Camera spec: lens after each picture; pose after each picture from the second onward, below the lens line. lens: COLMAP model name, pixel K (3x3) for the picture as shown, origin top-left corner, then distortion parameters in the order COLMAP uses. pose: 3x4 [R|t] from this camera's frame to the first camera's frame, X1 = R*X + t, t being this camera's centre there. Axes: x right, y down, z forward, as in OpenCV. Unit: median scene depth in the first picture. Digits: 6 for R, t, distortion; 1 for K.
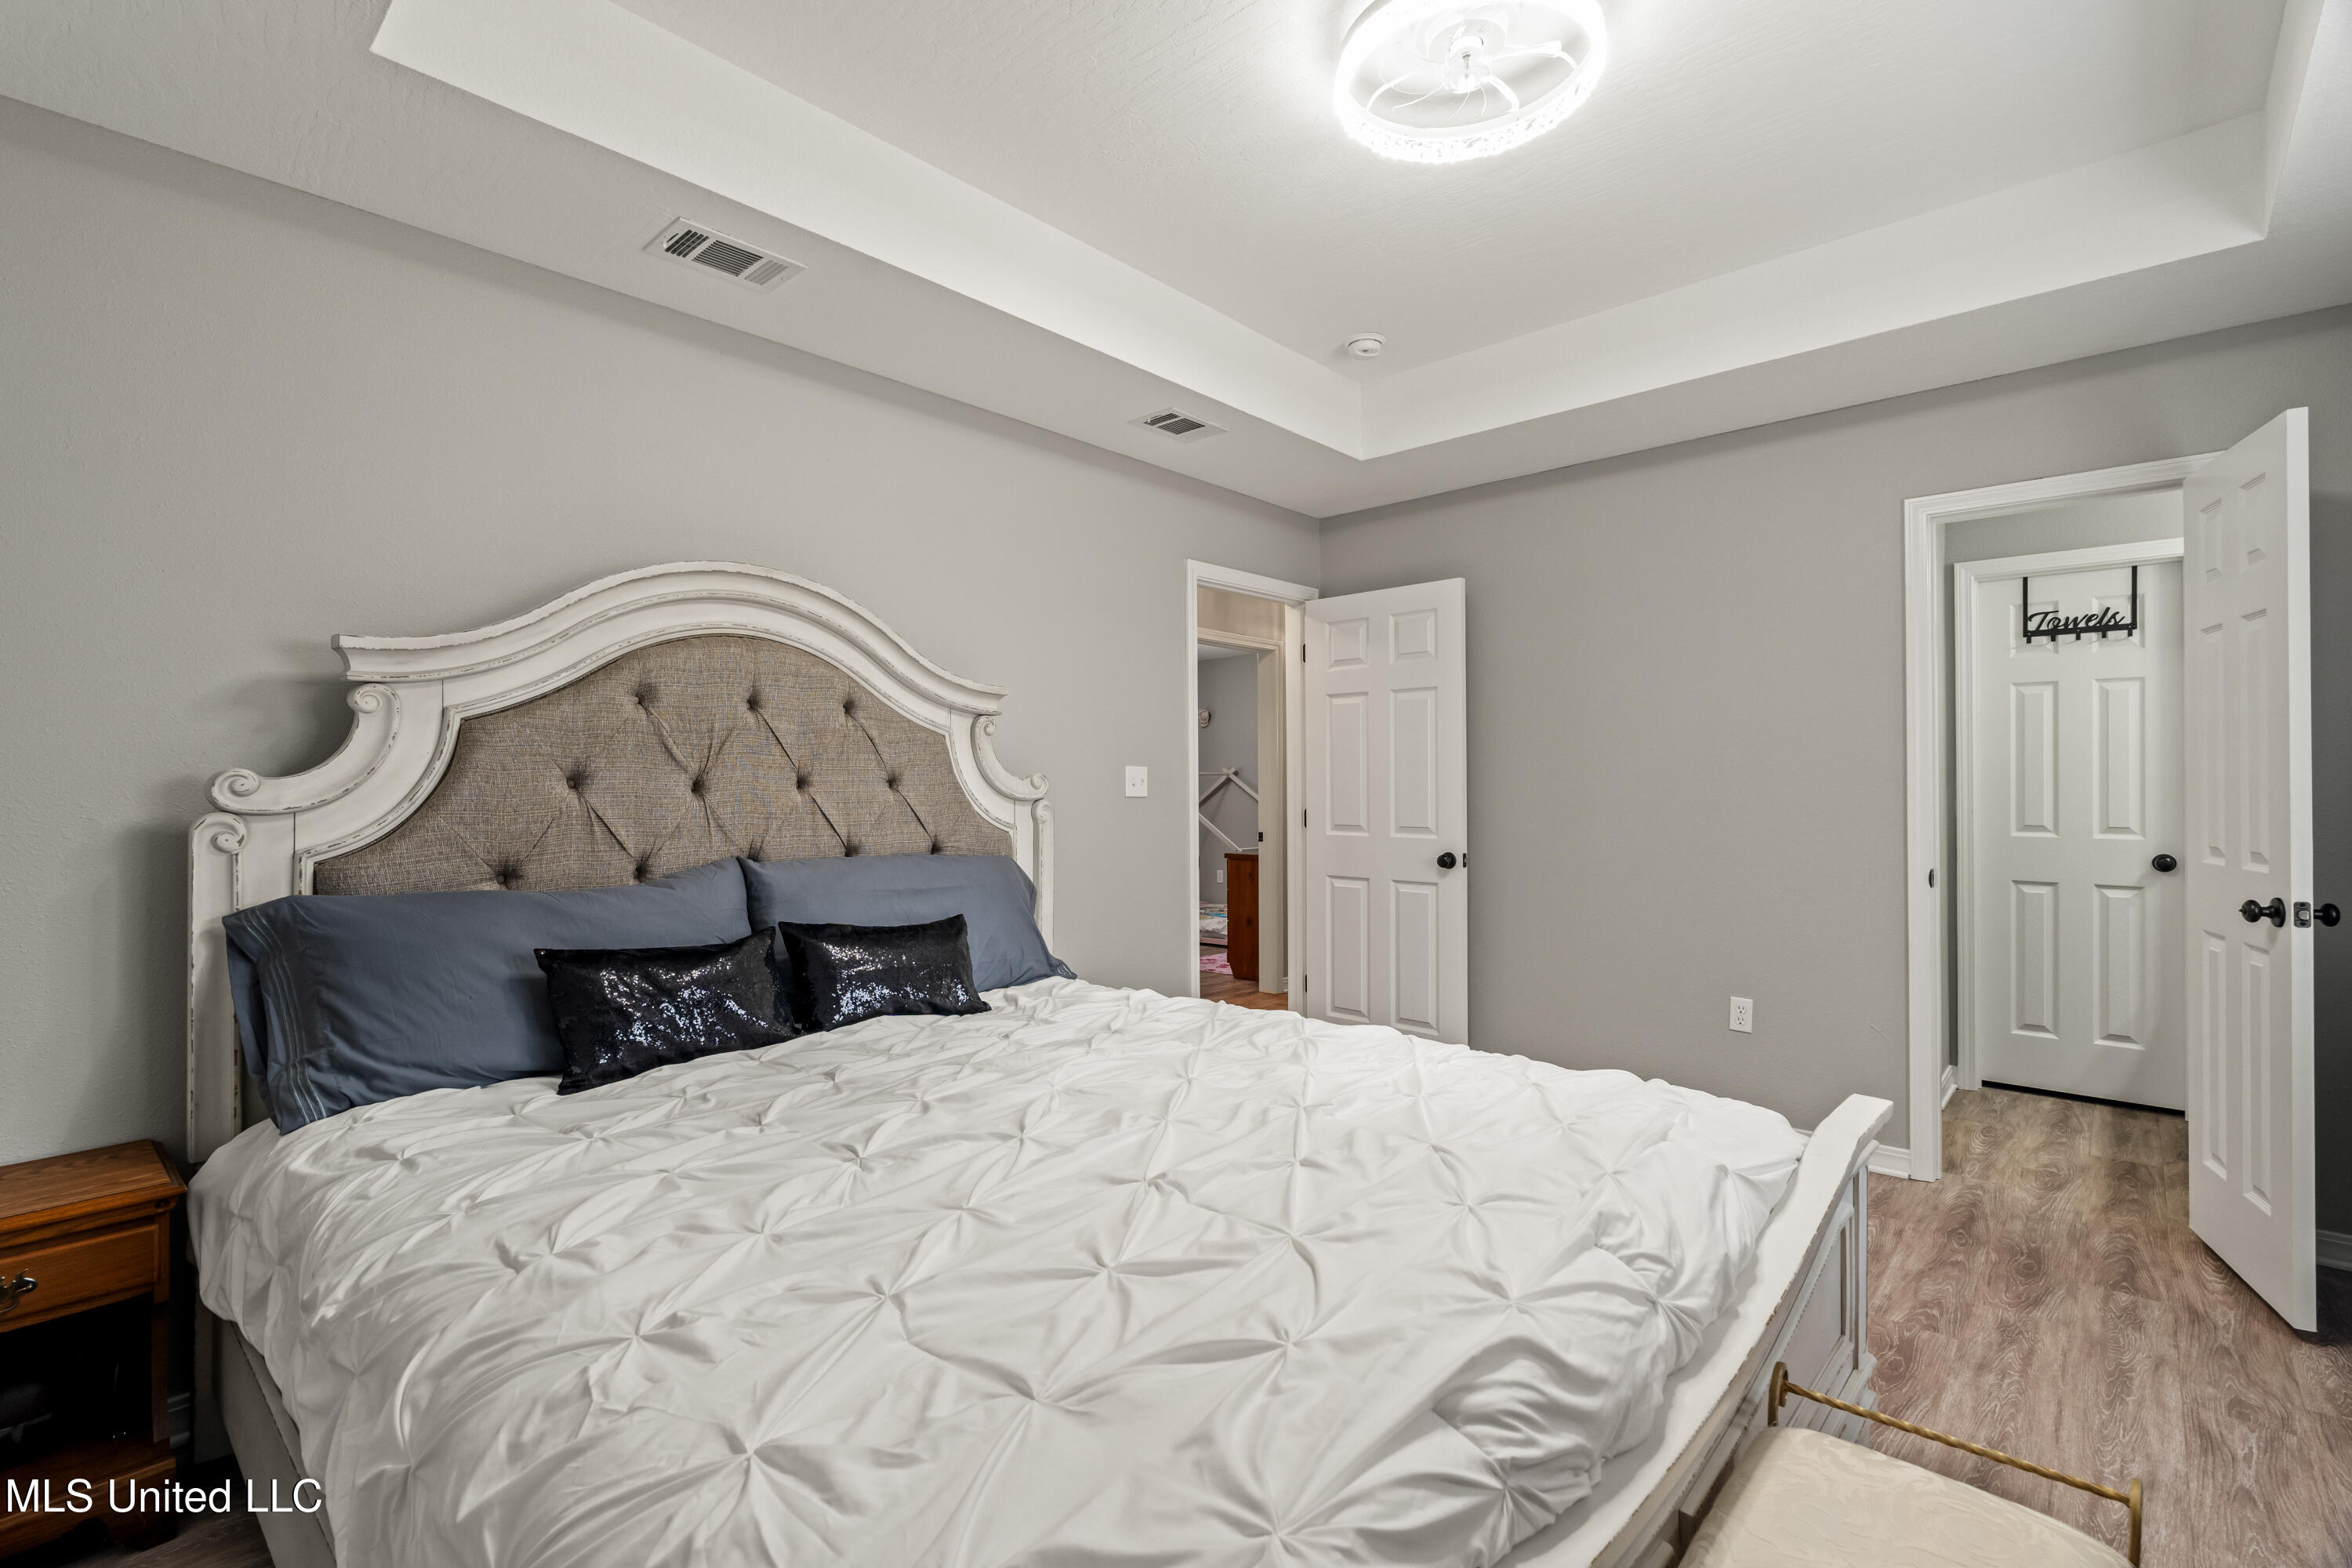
lens RADIAL K [[1067.3, 0, 1124.4], [0, 1067.3, 791.5], [0, 0, 1]] dist [-0.000437, -0.000500]
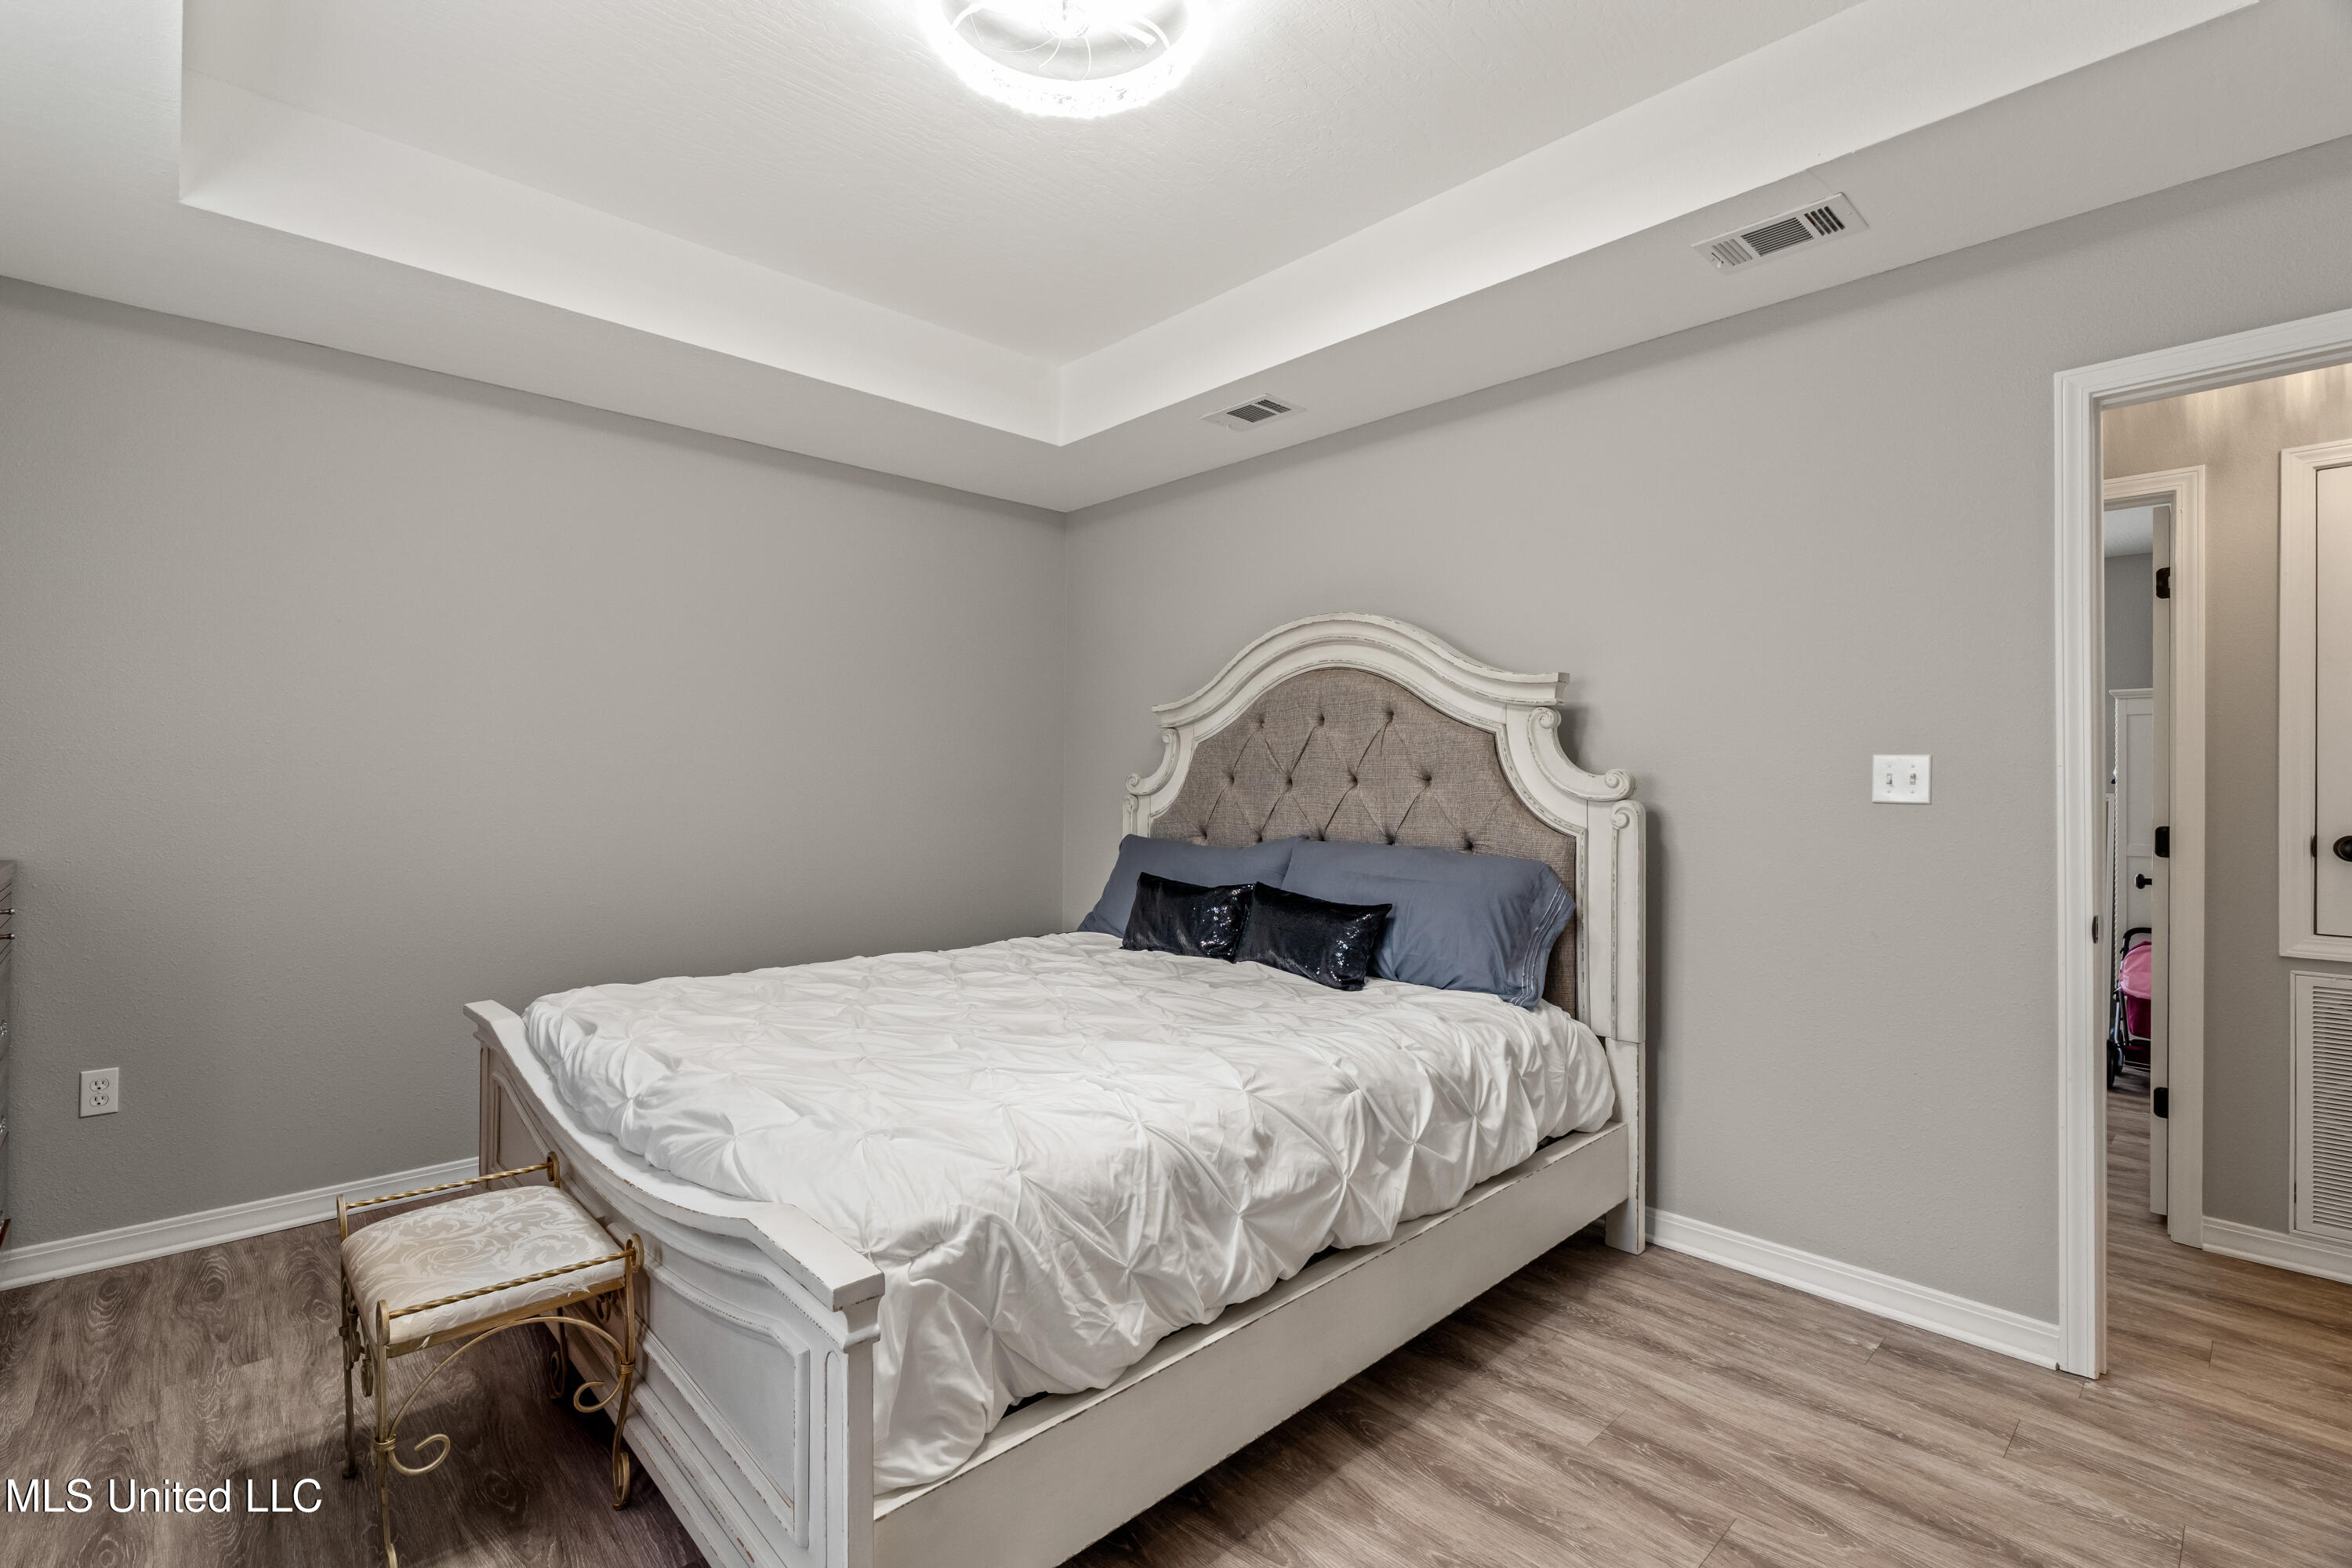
lens RADIAL K [[1067.3, 0, 1171.0], [0, 1067.3, 778.4], [0, 0, 1]] dist [-0.000437, -0.000500]
pose [[-0.053937, 0.003669, -0.998538, 1.951009], [-0.004598, 0.999982, 0.003922, -0.028885], [0.998534, 0.004803, -0.053919, 1.779262]]
